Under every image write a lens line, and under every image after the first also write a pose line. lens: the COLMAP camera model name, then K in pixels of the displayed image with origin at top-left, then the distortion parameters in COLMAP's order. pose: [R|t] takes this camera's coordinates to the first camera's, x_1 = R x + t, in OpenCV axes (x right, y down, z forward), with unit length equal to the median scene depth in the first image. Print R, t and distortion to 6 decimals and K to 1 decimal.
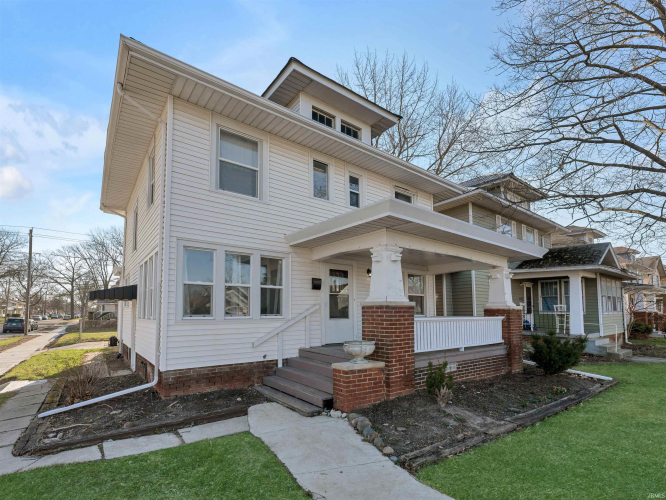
lens RADIAL K [[302.6, 0, 330.6], [0, 302.6, 217.1], [0, 0, 1]] dist [0.000352, 0.000082]
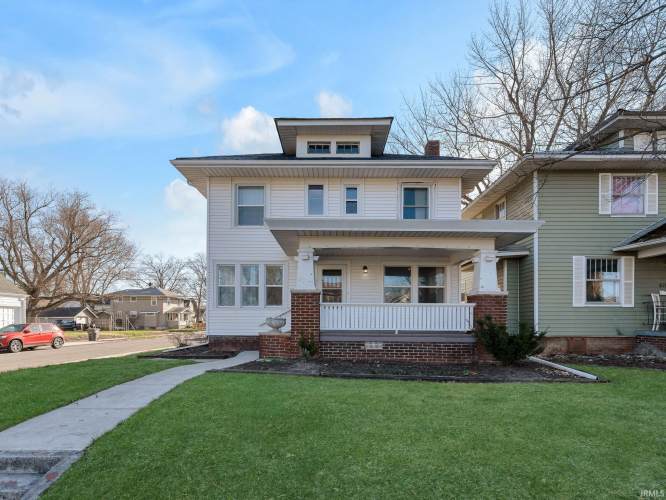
lens RADIAL K [[302.6, 0, 330.6], [0, 302.6, 217.1], [0, 0, 1]] dist [0.000352, 0.000082]
pose [[0.798149, -0.190761, -0.571462, 0.850928], [0.185736, 0.980257, -0.067808, 0.055603], [0.573115, -0.052020, 0.817822, -0.003454]]
